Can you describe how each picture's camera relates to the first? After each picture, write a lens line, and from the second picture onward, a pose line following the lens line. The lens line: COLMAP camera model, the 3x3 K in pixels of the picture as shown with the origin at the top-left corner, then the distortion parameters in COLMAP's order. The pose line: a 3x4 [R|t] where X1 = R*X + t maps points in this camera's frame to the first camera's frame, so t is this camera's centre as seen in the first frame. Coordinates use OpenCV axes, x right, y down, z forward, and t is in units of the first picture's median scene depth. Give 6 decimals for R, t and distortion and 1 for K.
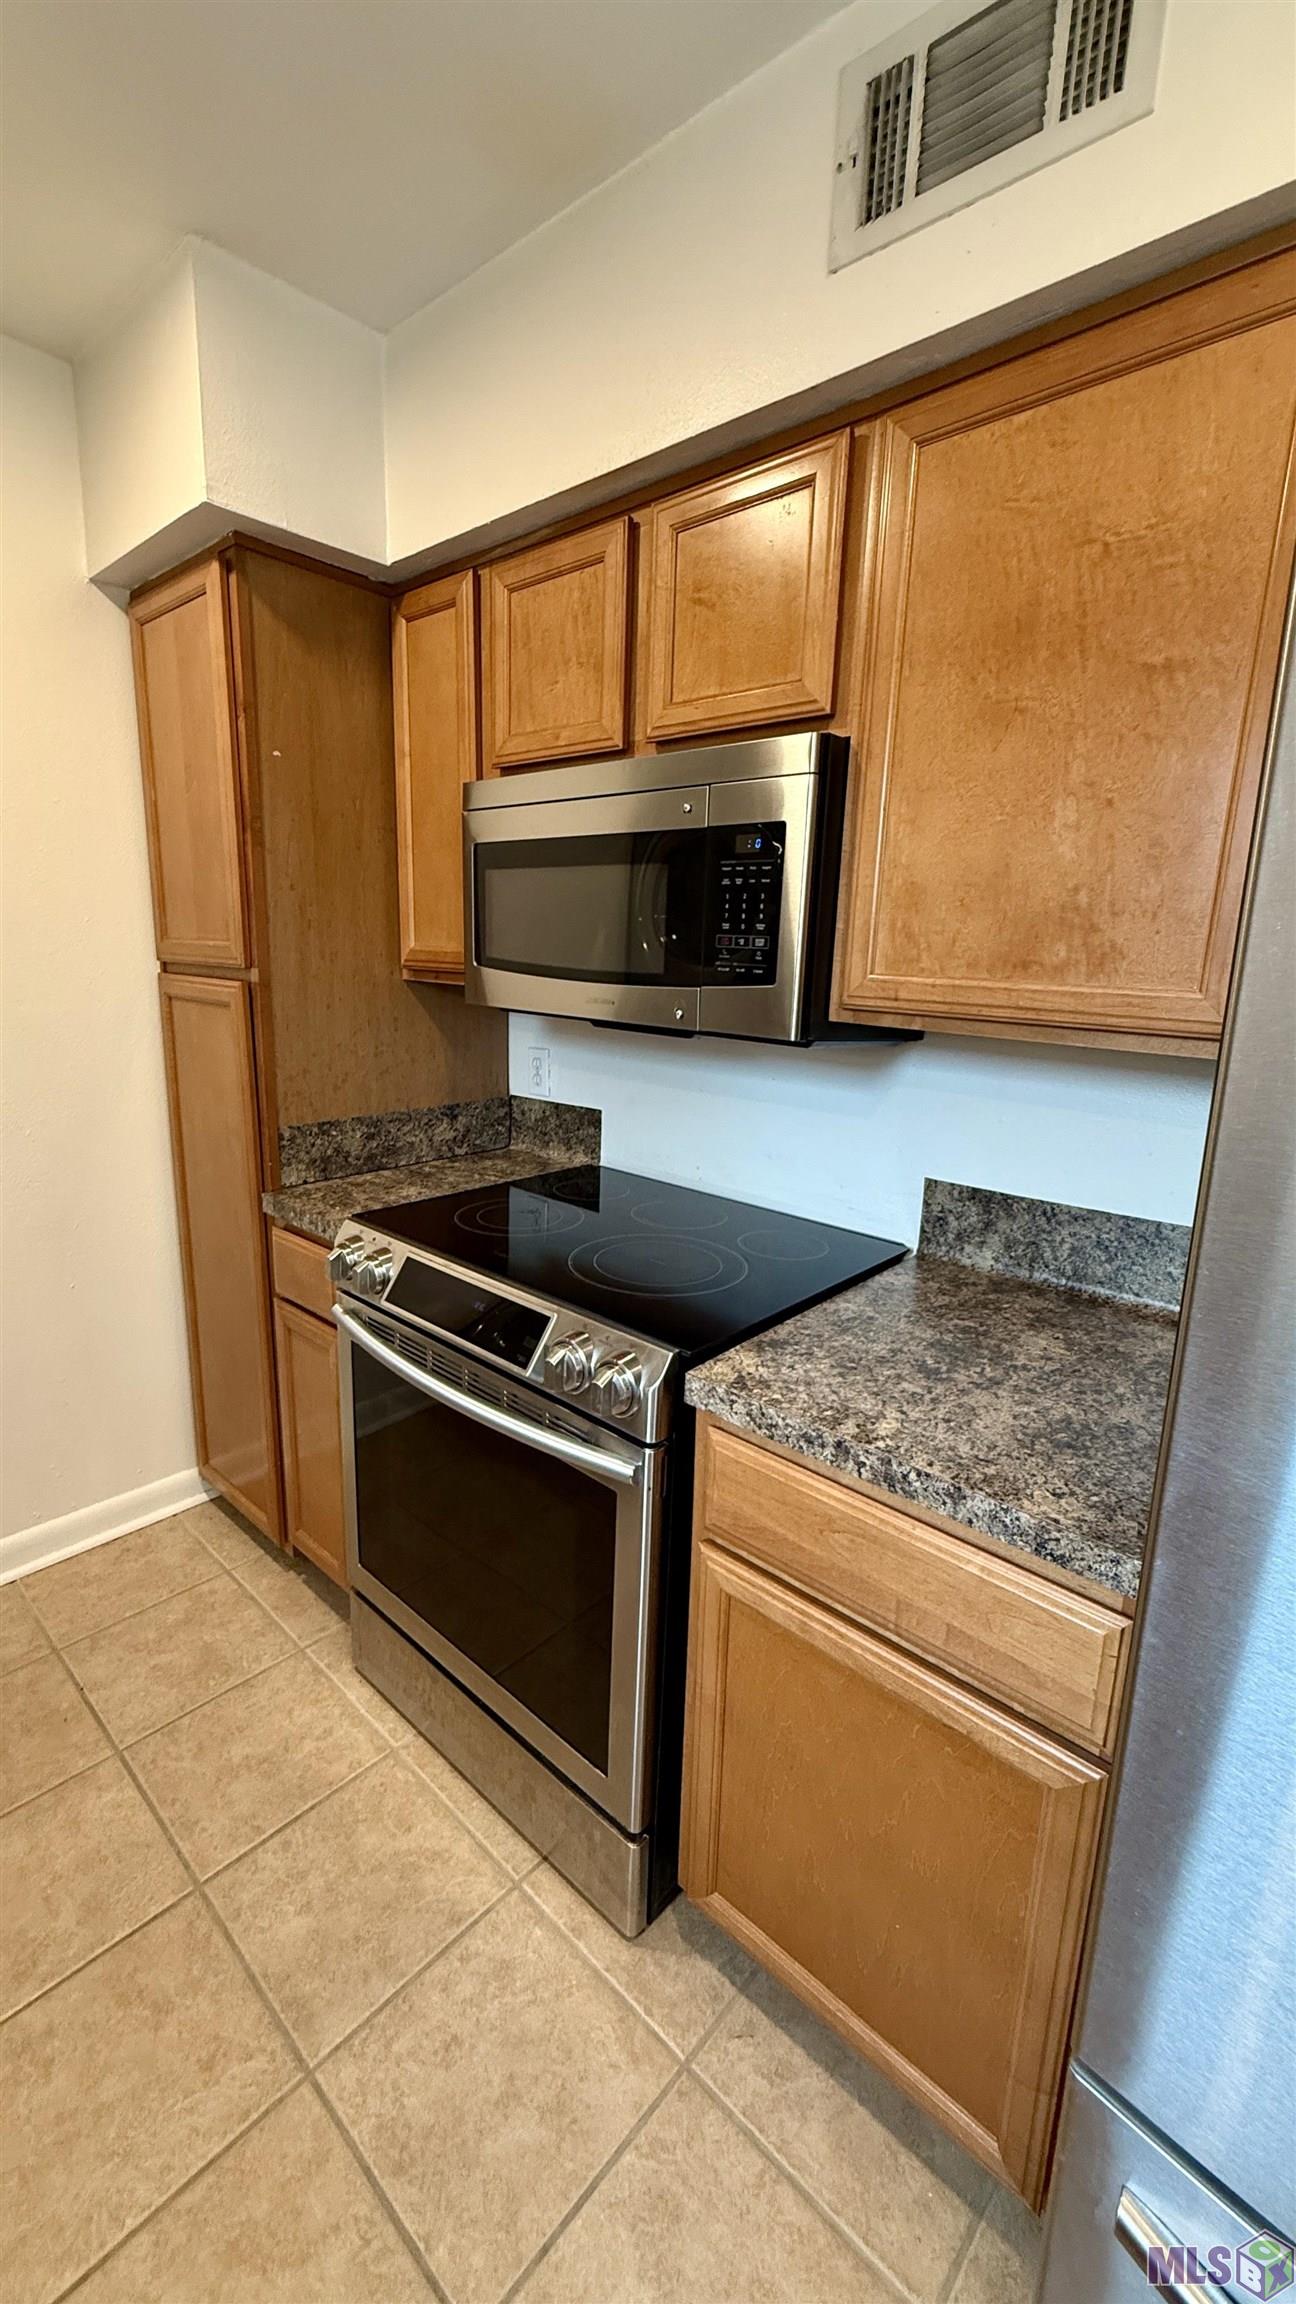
lens RADIAL K [[919.9, 0, 648.4], [0, 919.9, 1147.1], [0, 0, 1]] dist [-0.000035, 0.000170]
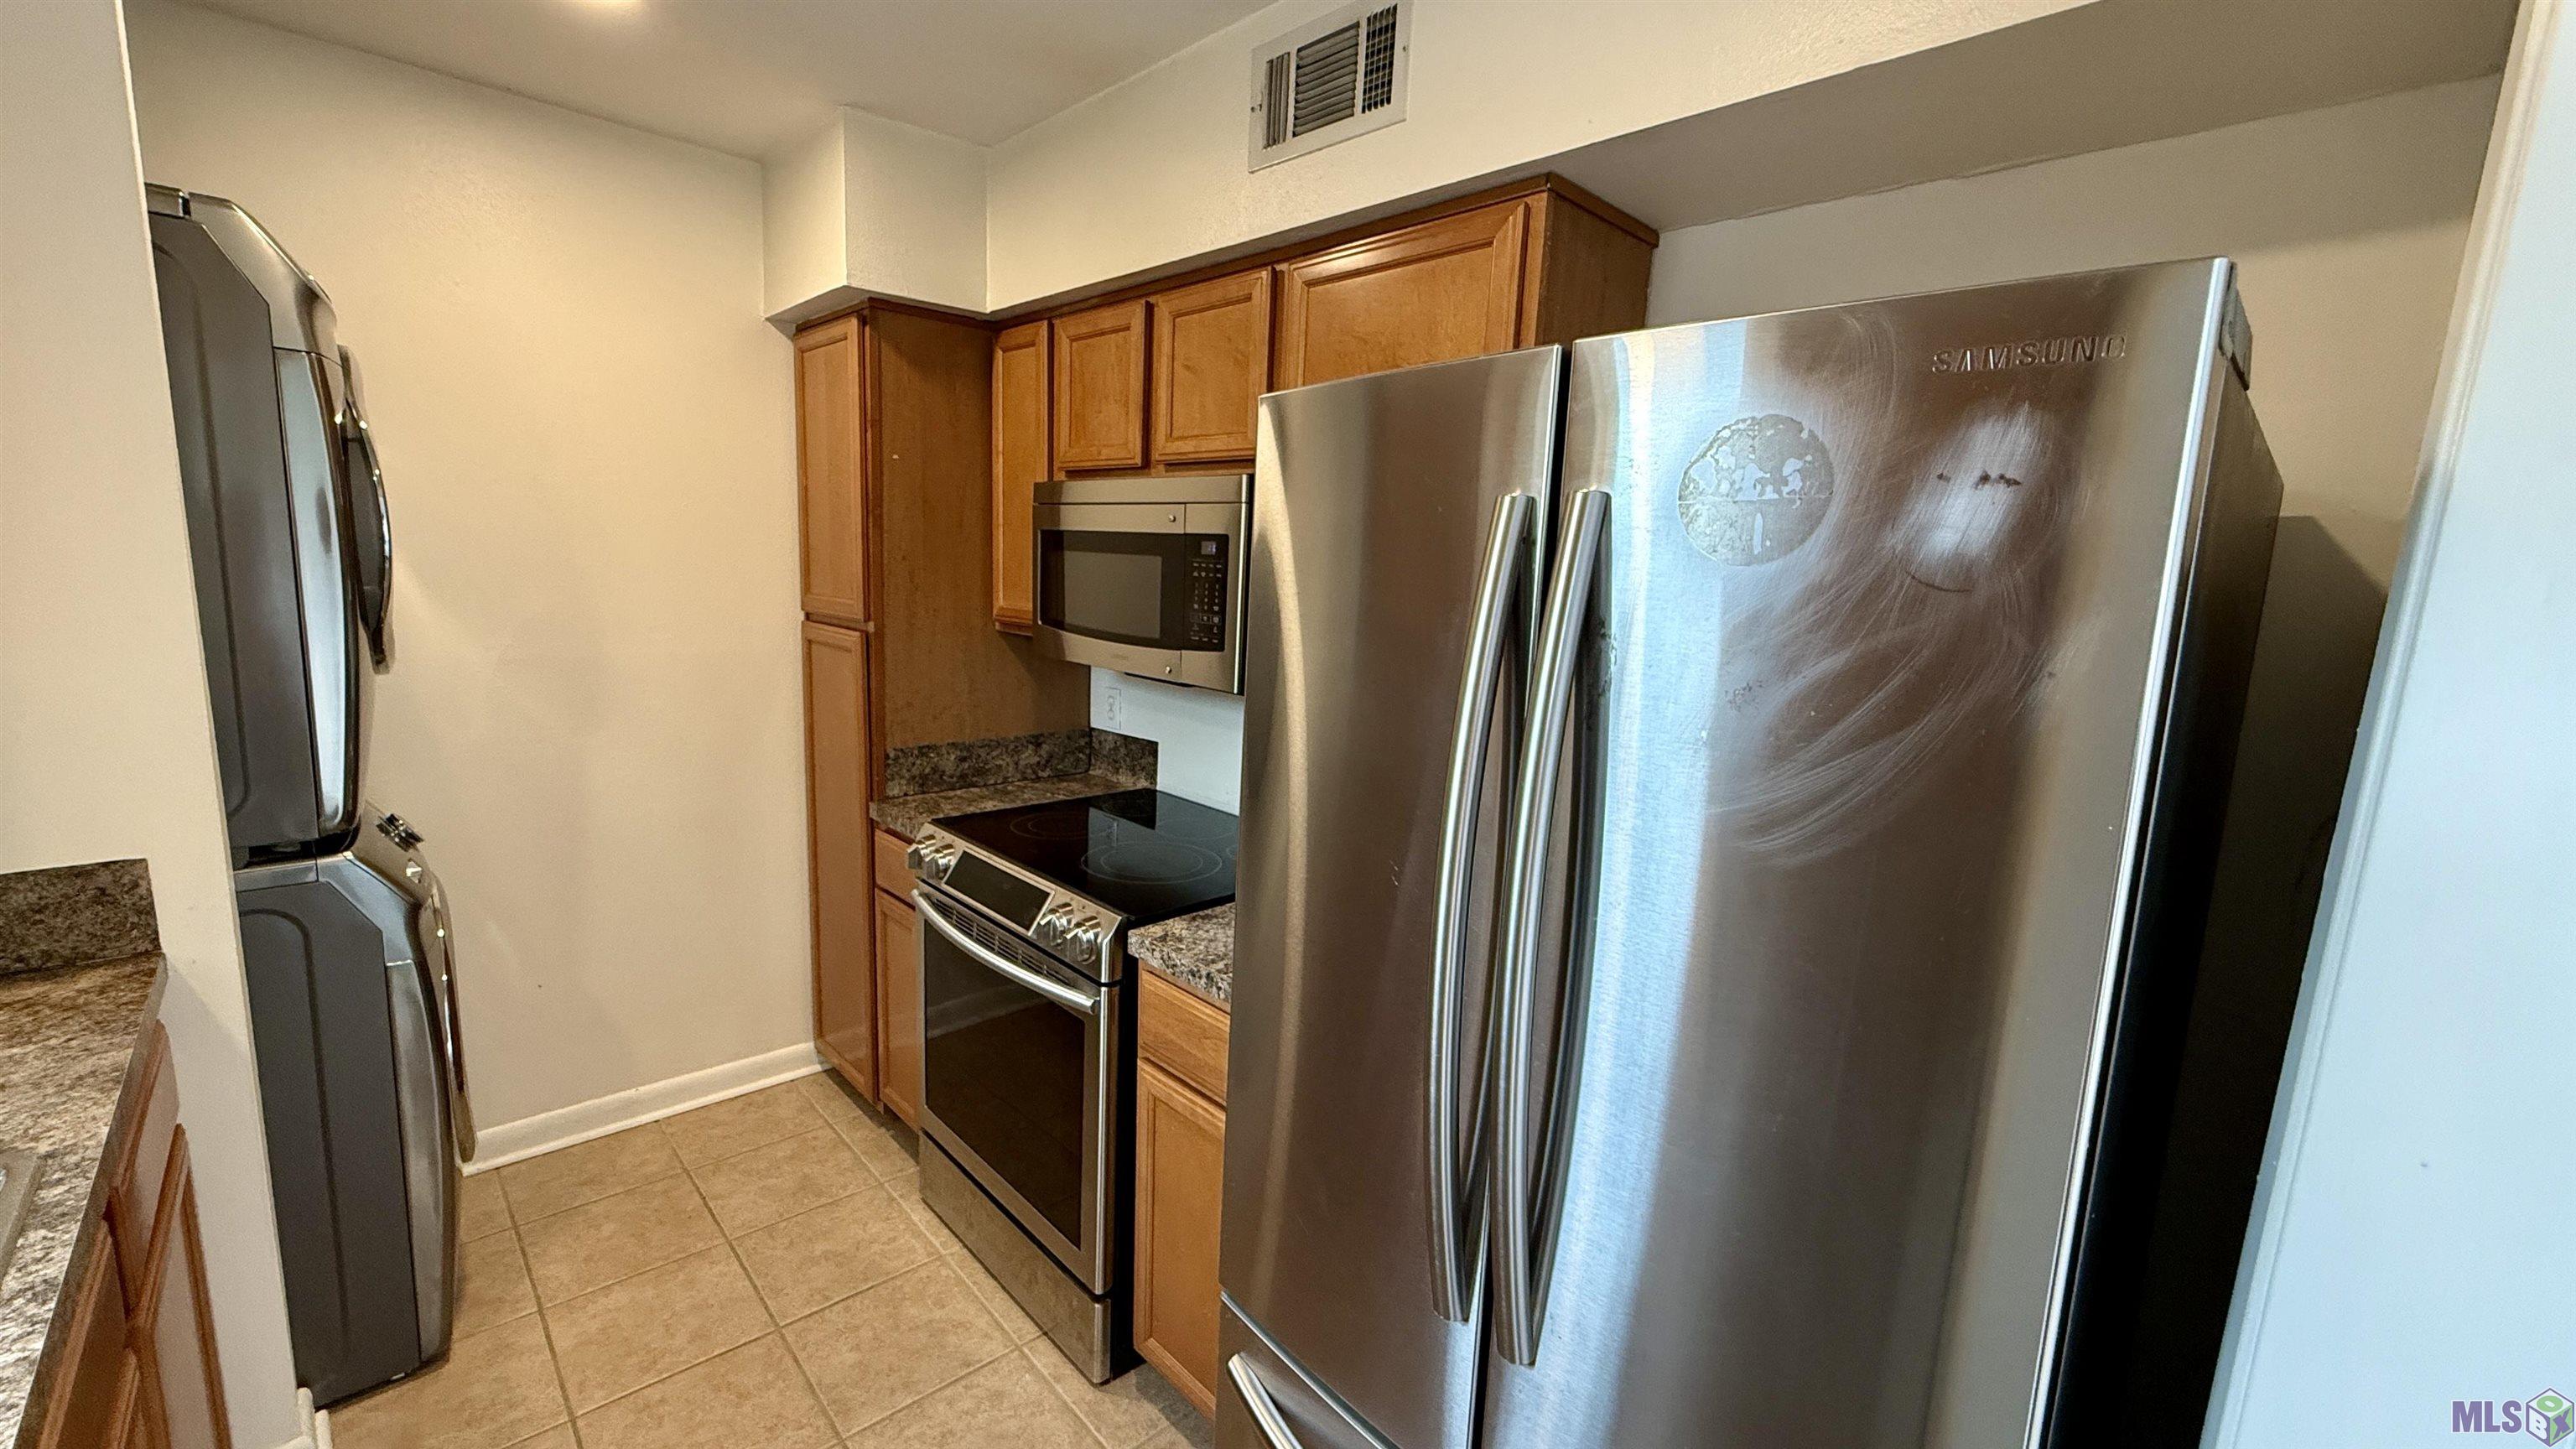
lens RADIAL K [[1028.6, 0, 1283.1], [0, 1028.6, 723.8], [0, 0, 1]] dist [-0.000035, 0.000170]
pose [[0.996679, 0.025144, -0.077449, 0.284452], [-0.029783, 0.997793, -0.059344, 0.013333], [0.075786, 0.061453, 0.995229, -0.404966]]
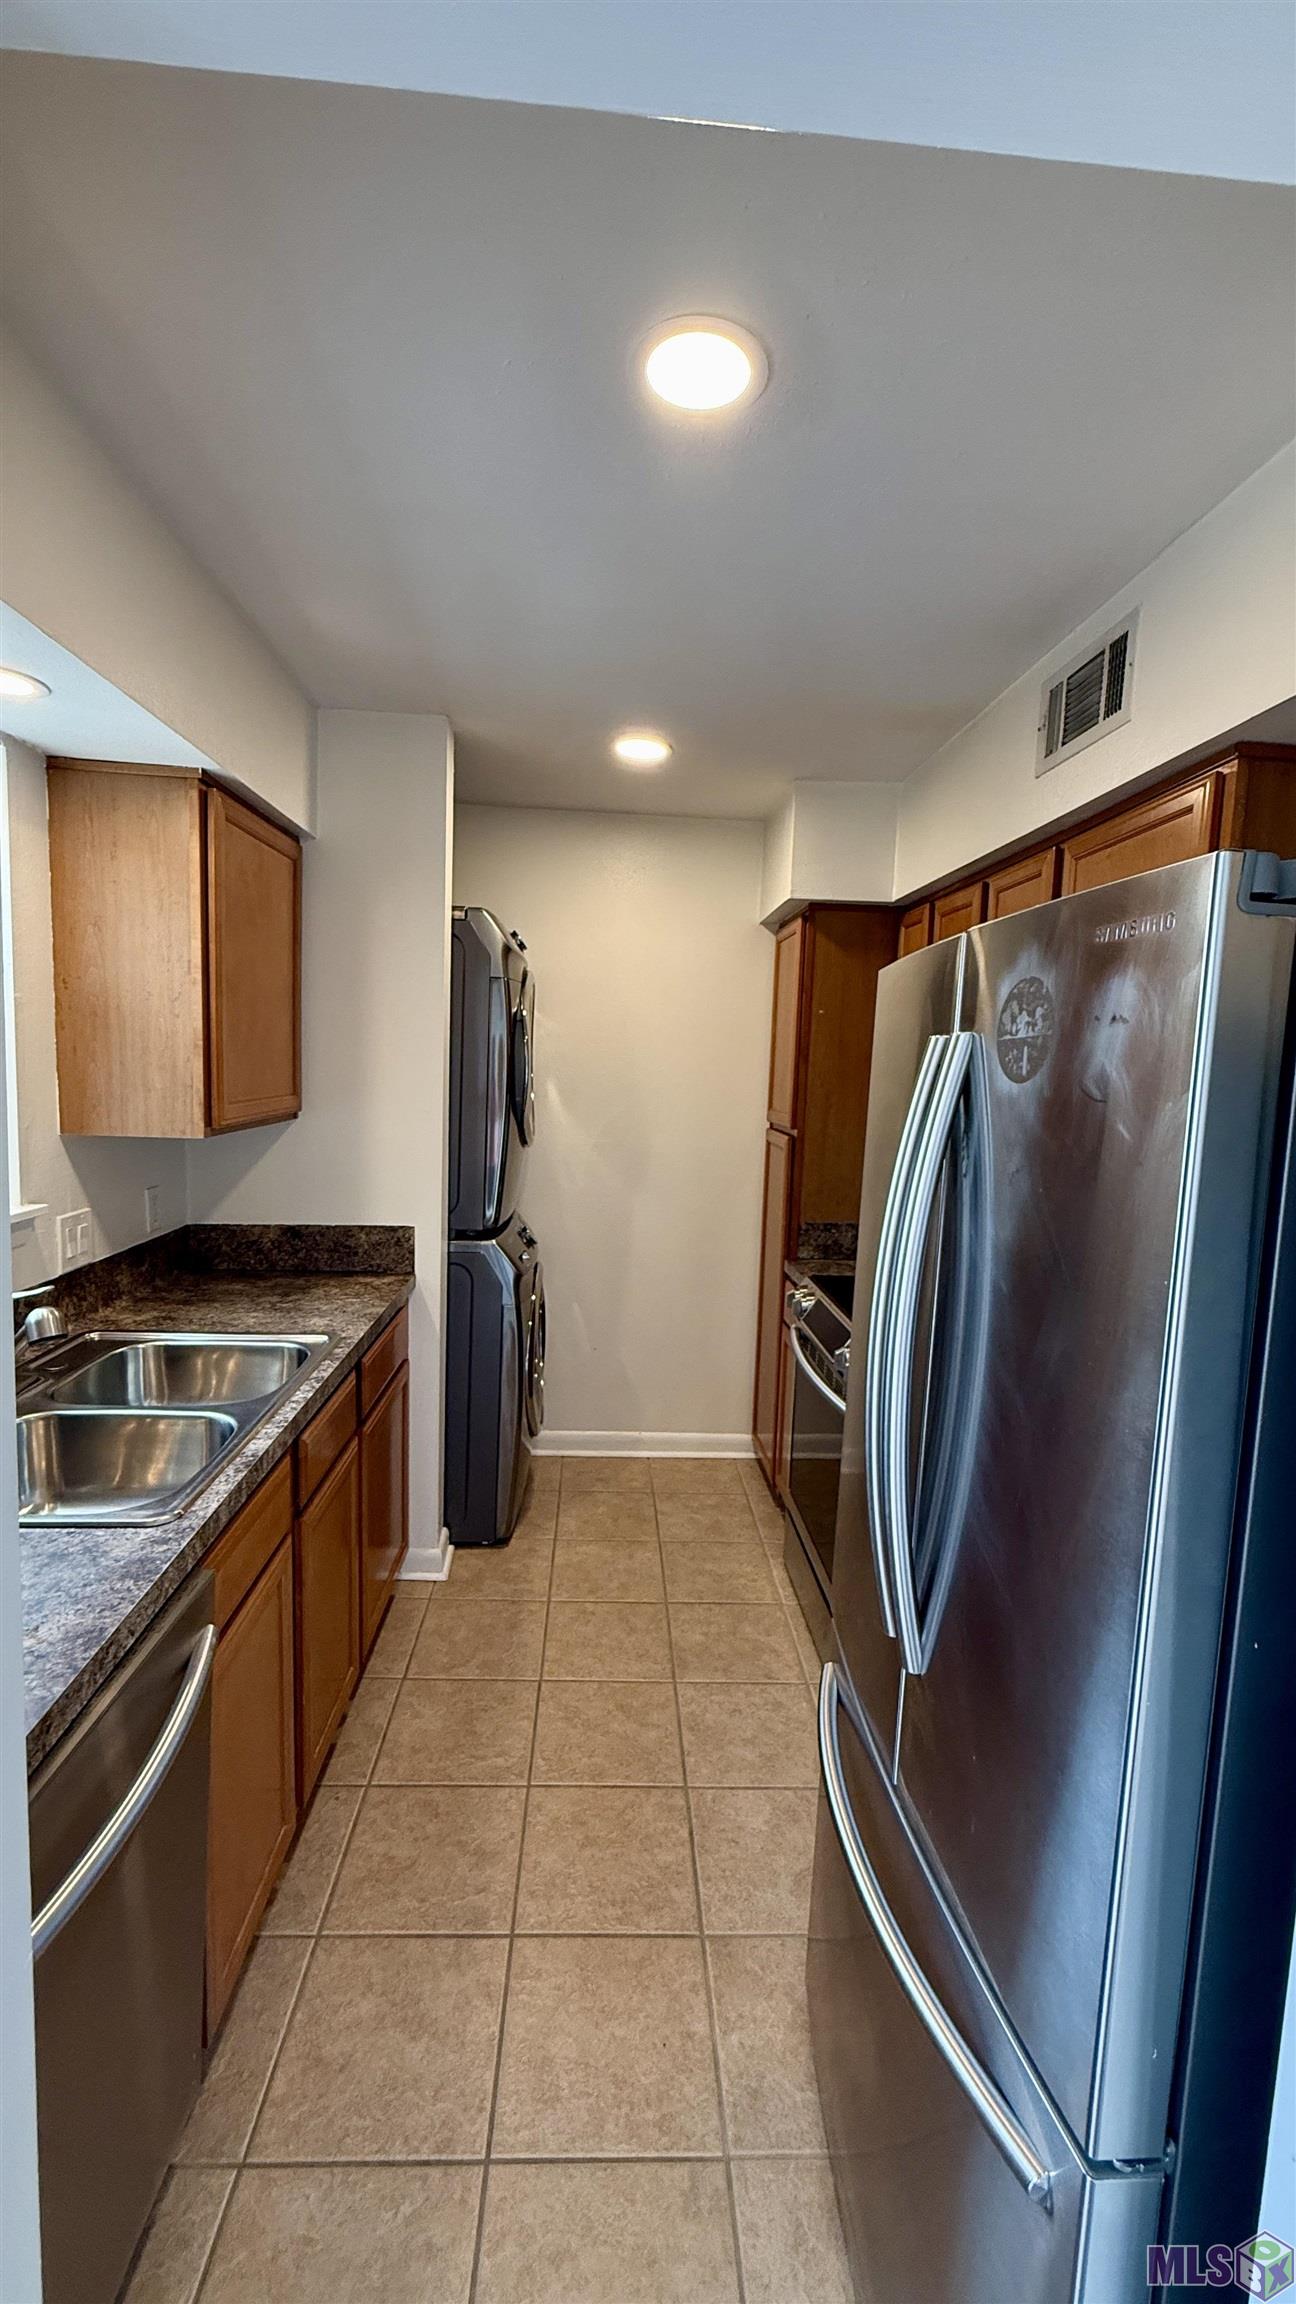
lens RADIAL K [[919.9, 0, 648.4], [0, 919.9, 1147.1], [0, 0, 1]] dist [-0.000035, 0.000170]
pose [[0.710514, 0.060654, -0.701065, 0.693841], [-0.165108, 0.982836, -0.082302, 0.033239], [0.684039, 0.174228, 0.708332, -0.492229]]
